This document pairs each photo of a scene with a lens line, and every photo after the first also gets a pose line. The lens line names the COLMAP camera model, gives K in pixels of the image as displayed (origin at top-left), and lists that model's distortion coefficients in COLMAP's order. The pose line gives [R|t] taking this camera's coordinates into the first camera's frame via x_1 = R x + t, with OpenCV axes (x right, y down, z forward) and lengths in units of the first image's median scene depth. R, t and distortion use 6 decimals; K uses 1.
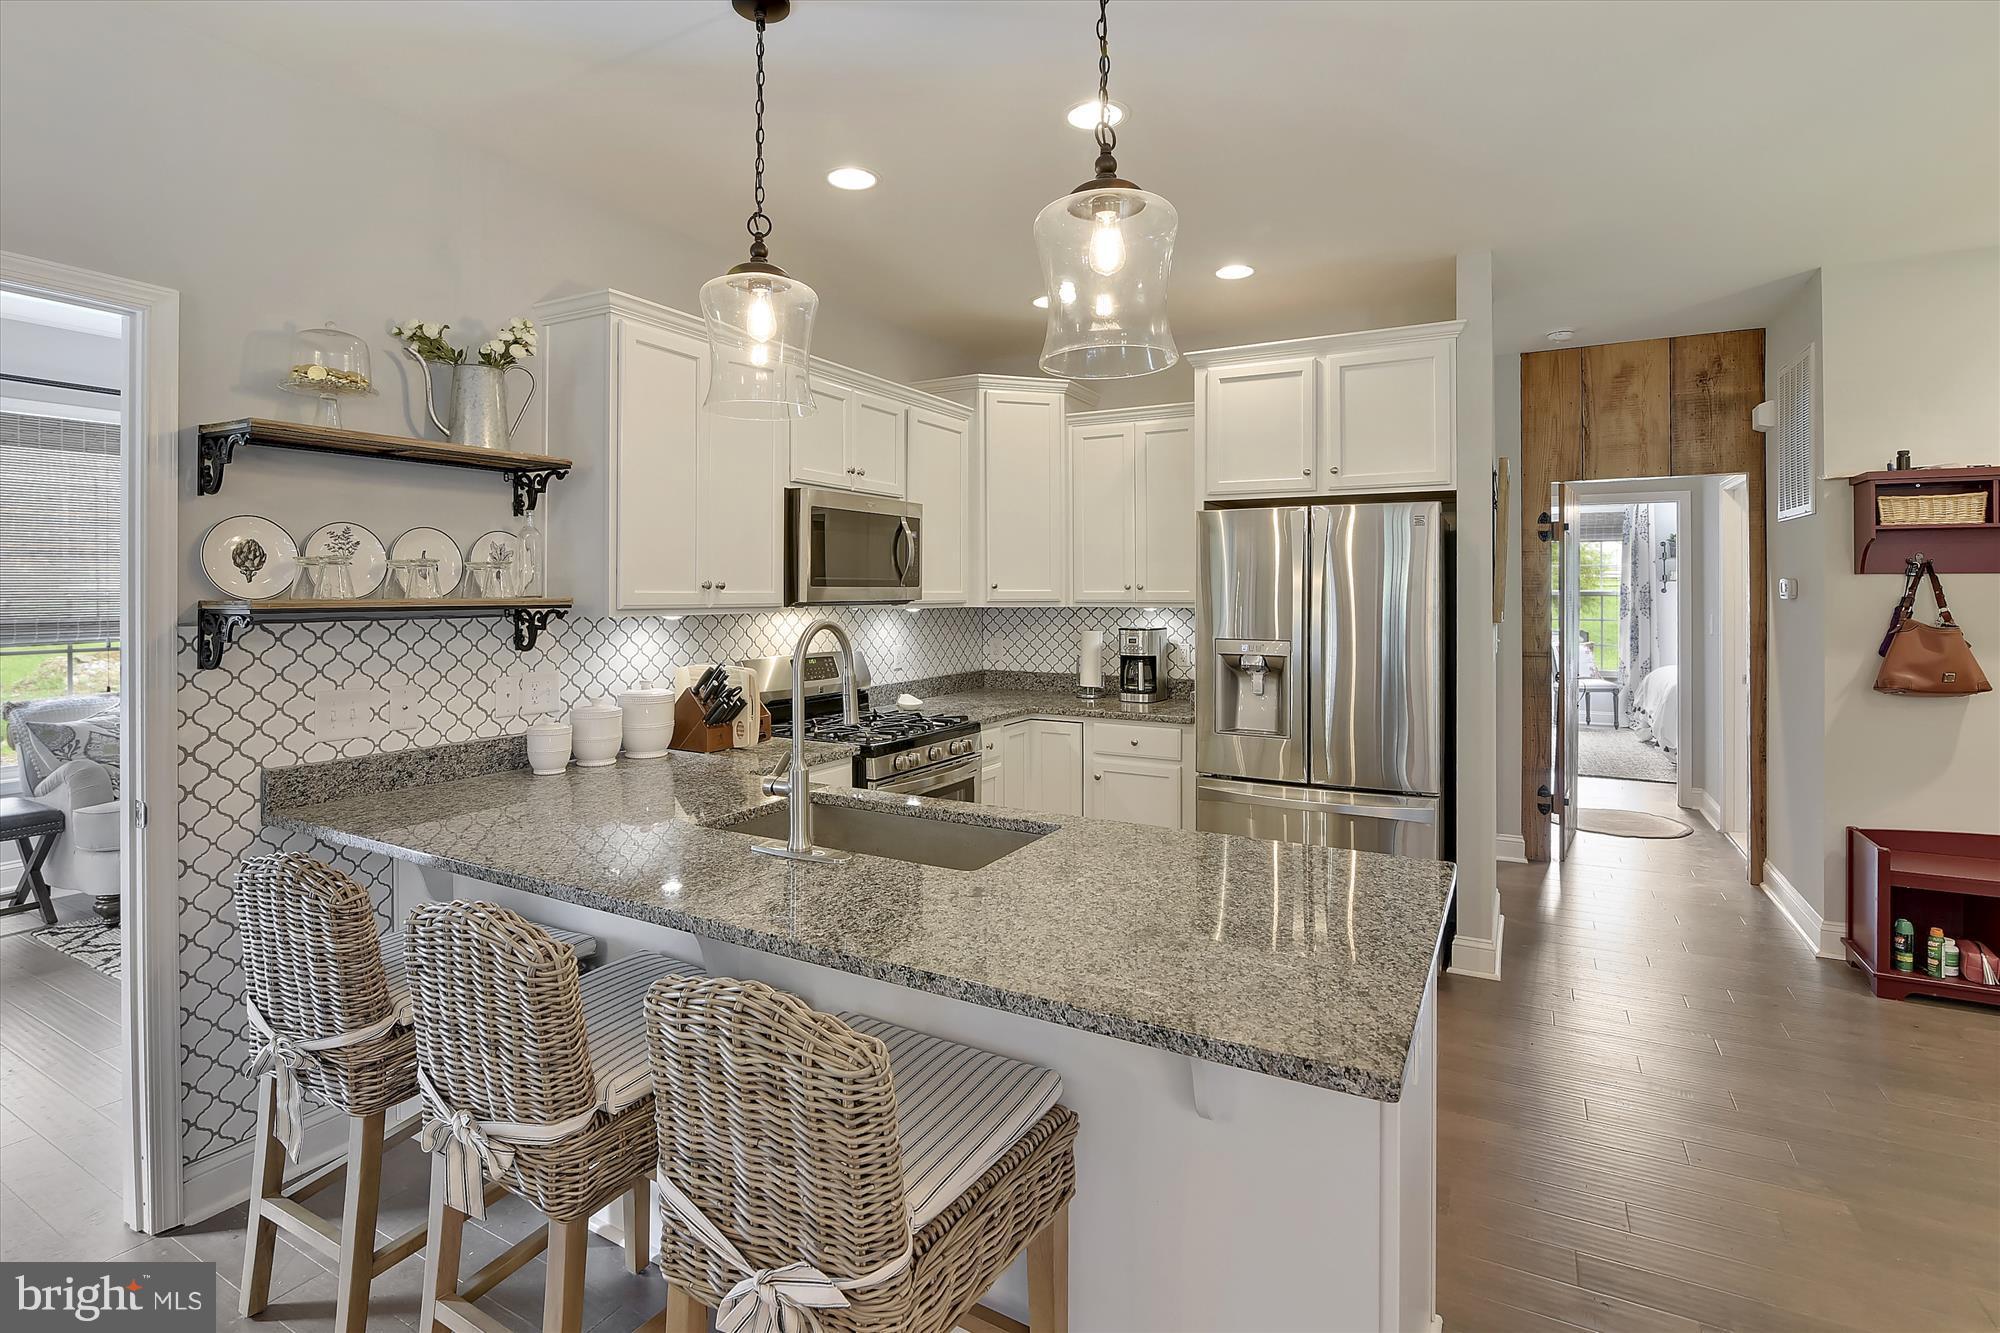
lens RADIAL K [[938.5, 0, 1005.6], [0, 938.5, 588.7], [0, 0, 1]] dist [-0.017969, 0.000840]
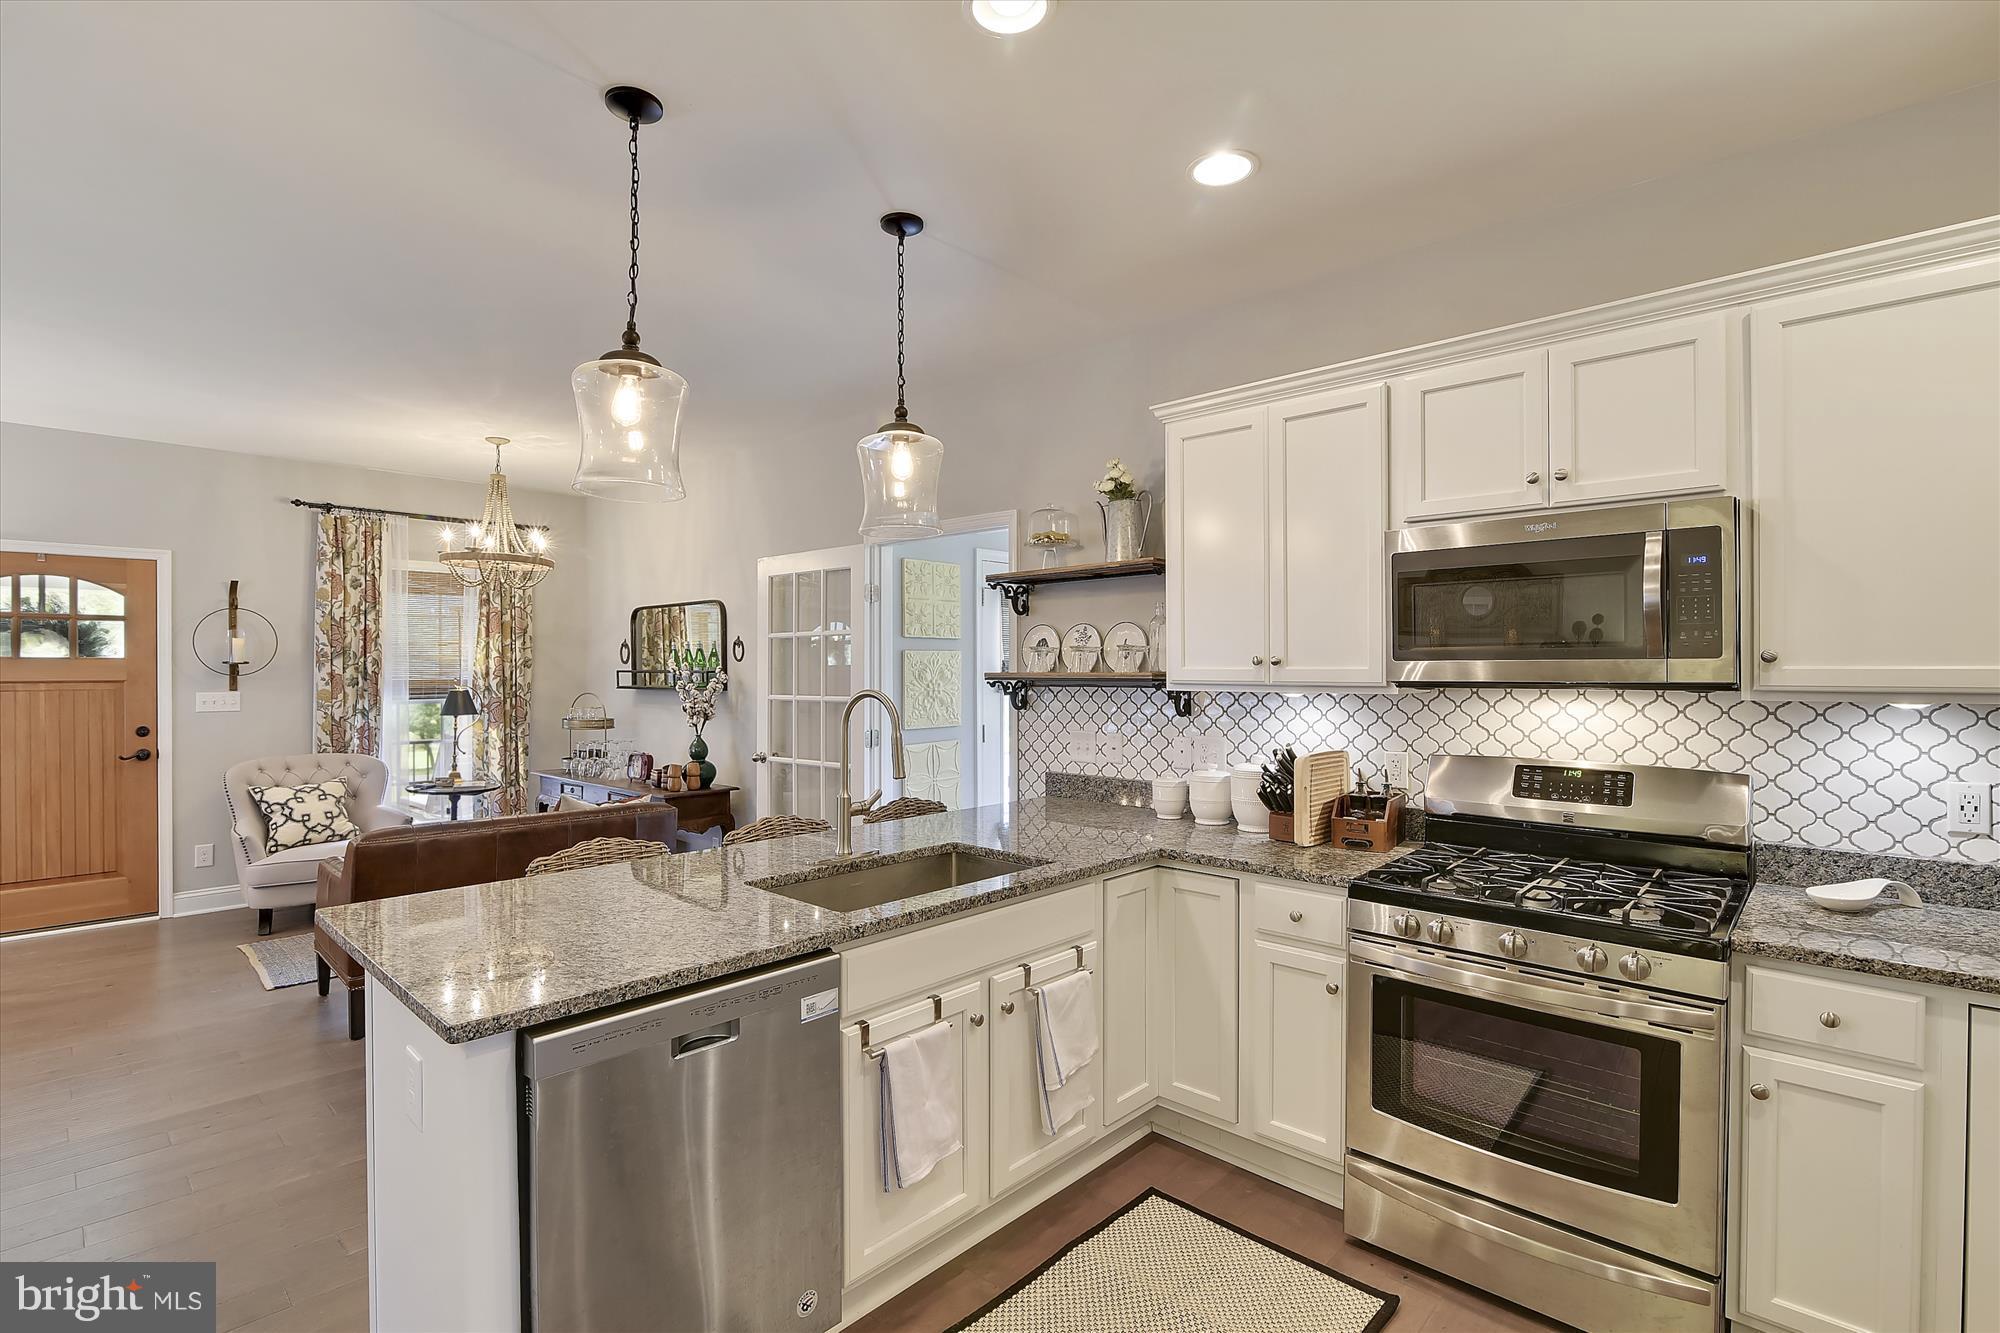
lens RADIAL K [[938.5, 0, 986.2], [0, 938.5, 668.1], [0, 0, 1]] dist [-0.017969, 0.000840]
pose [[-0.260020, -0.001910, -0.965601, 0.527283], [0.003414, 0.999990, -0.002898, 0.004377], [0.965597, -0.004050, -0.260010, 0.768566]]
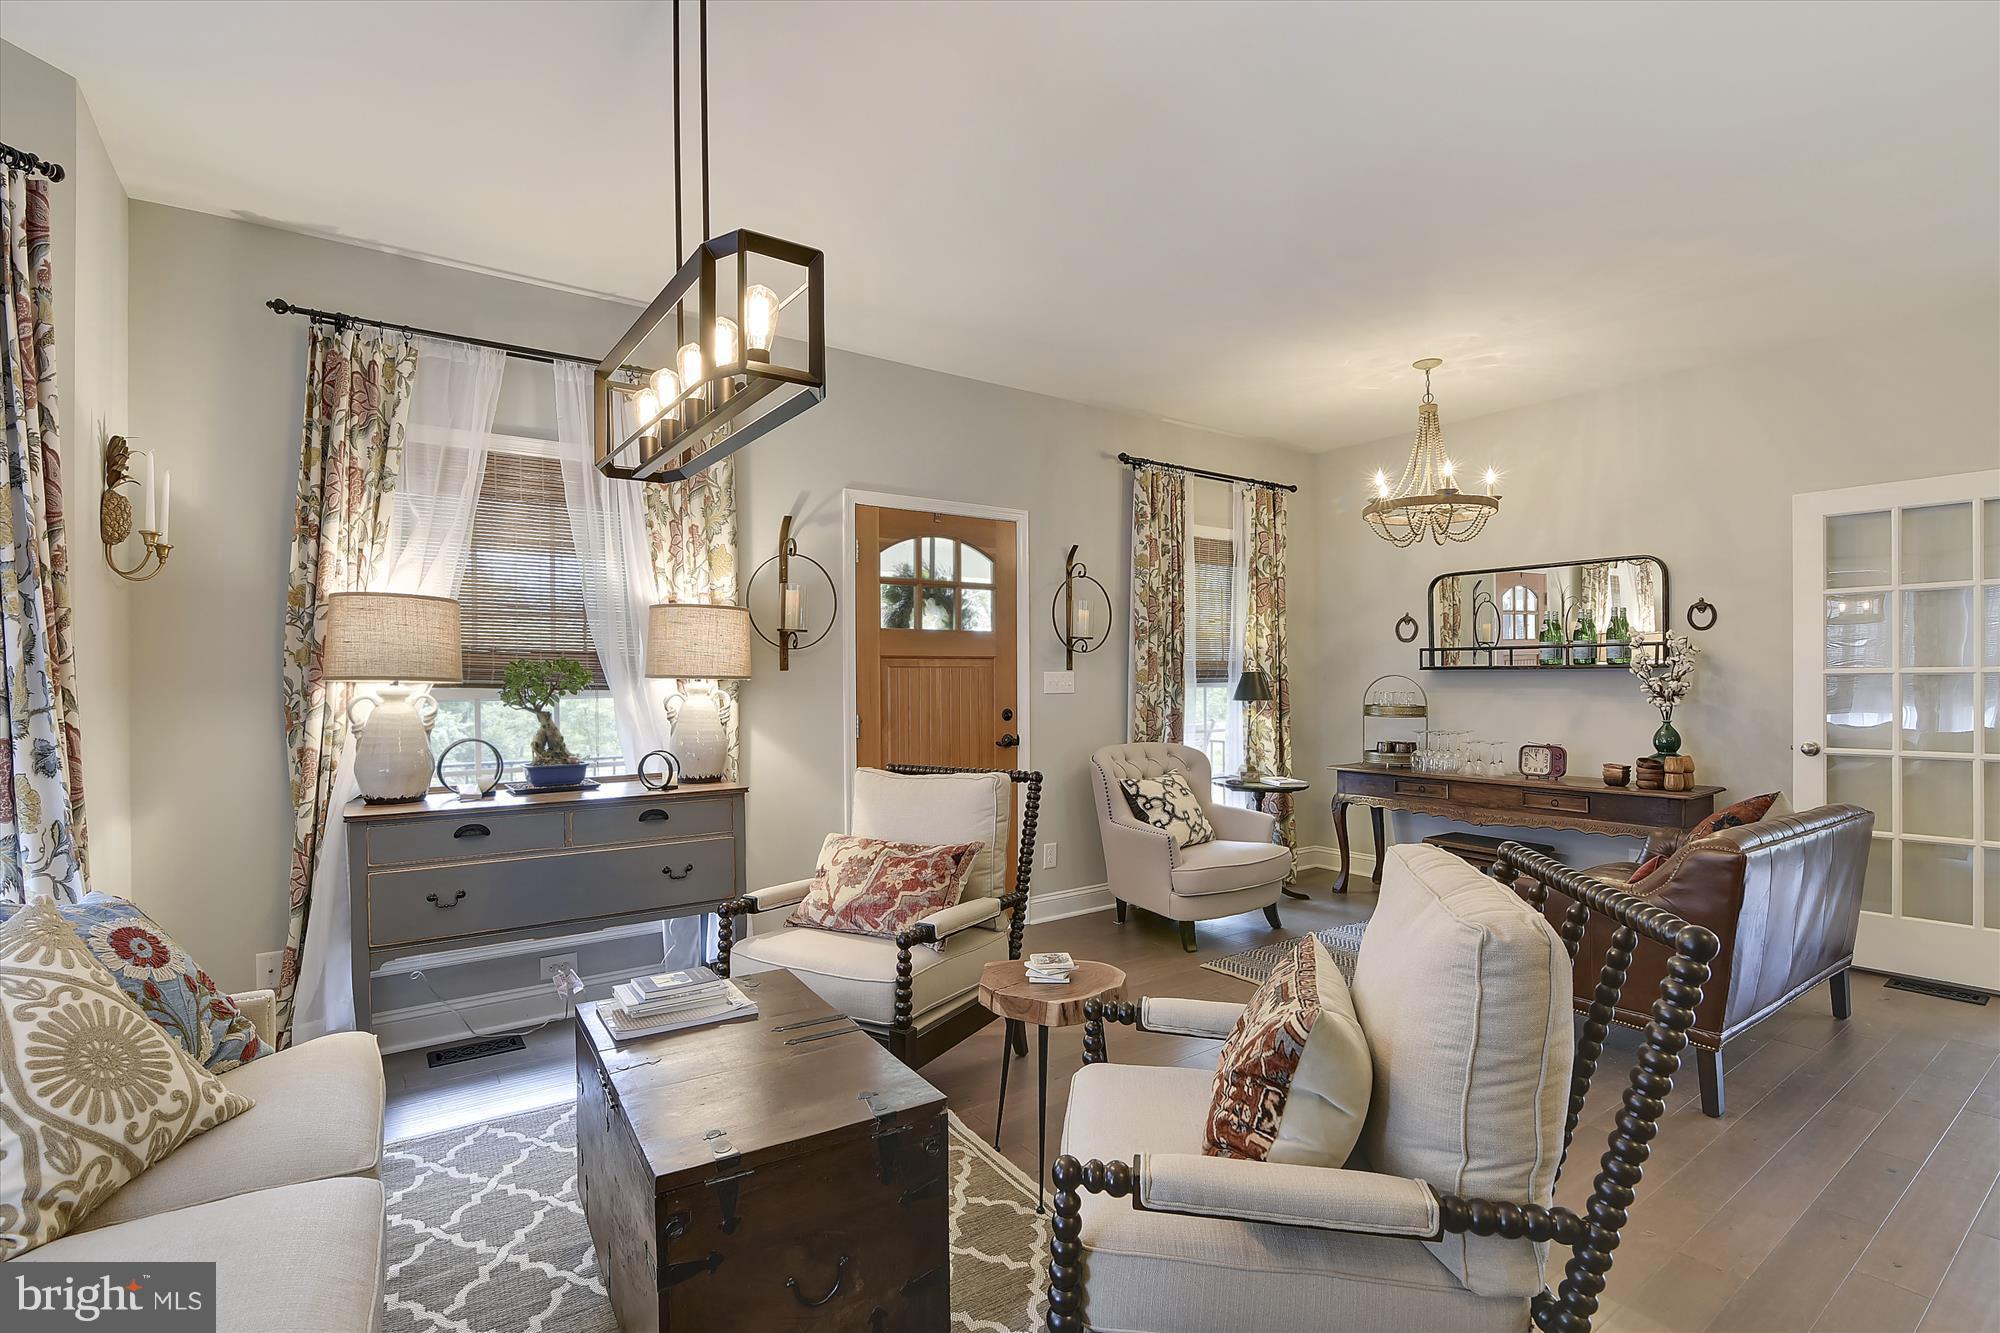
lens RADIAL K [[938.5, 0, 991.0], [0, 938.5, 678.7], [0, 0, 1]] dist [-0.017969, 0.000840]
pose [[-0.437479, 0.000936, -0.899228, 0.646289], [0.007254, 0.999971, -0.002488, 0.046062], [0.899199, -0.007611, -0.437473, -0.278961]]
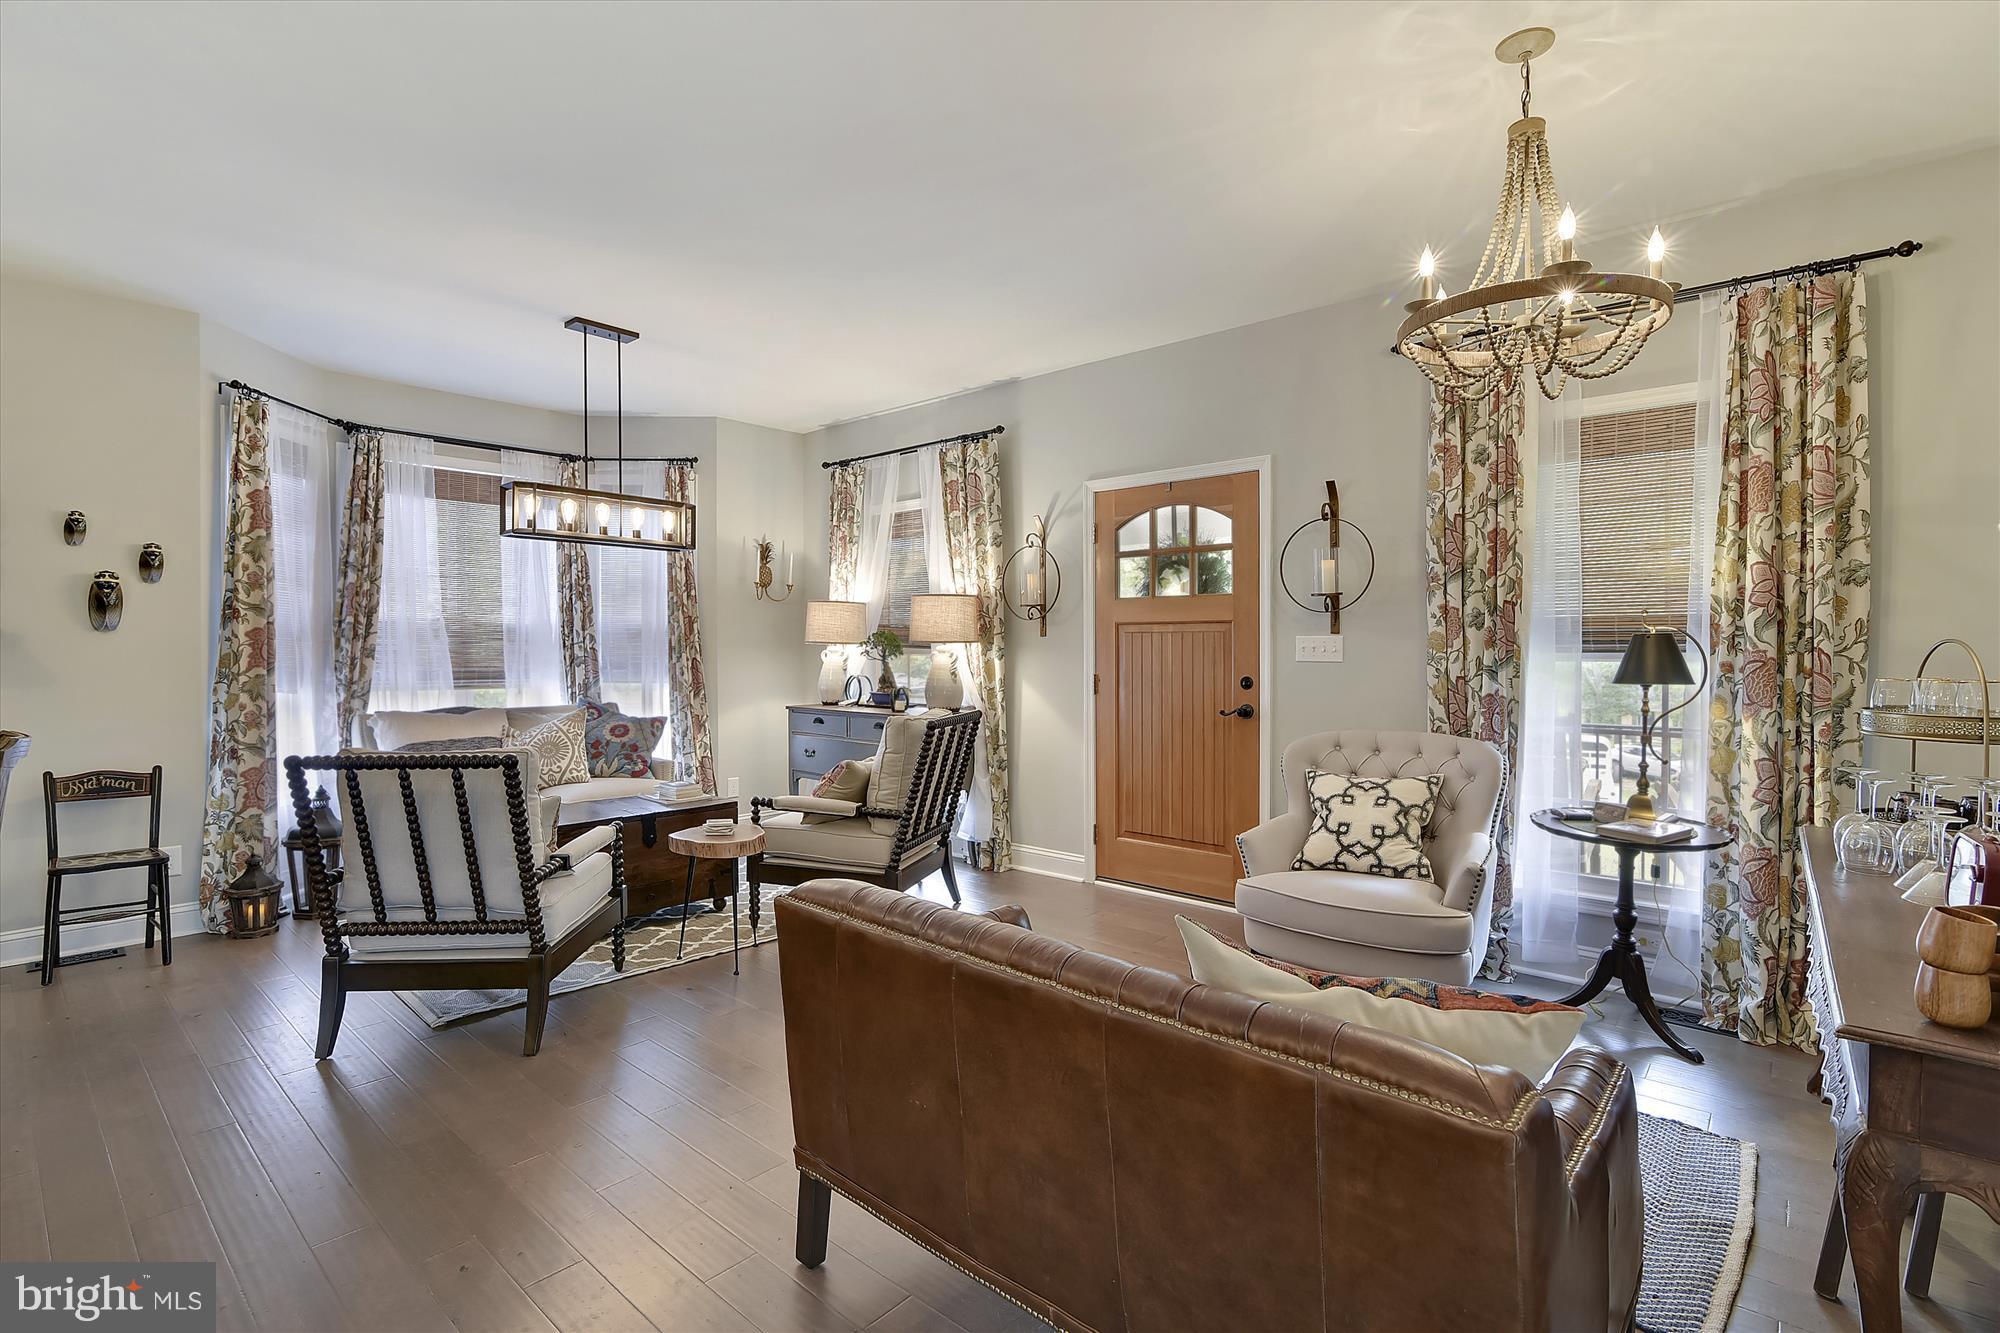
lens RADIAL K [[929.8, 0, 989.5], [0, 929.8, 651.8], [0, 0, 1]] dist [-0.017243, -0.000219]
pose [[-0.972719, -0.001879, 0.231979, -0.432898], [0.000059, 0.999965, 0.008347, 0.043435], [-0.231987, 0.008133, -0.972685, 0.365986]]
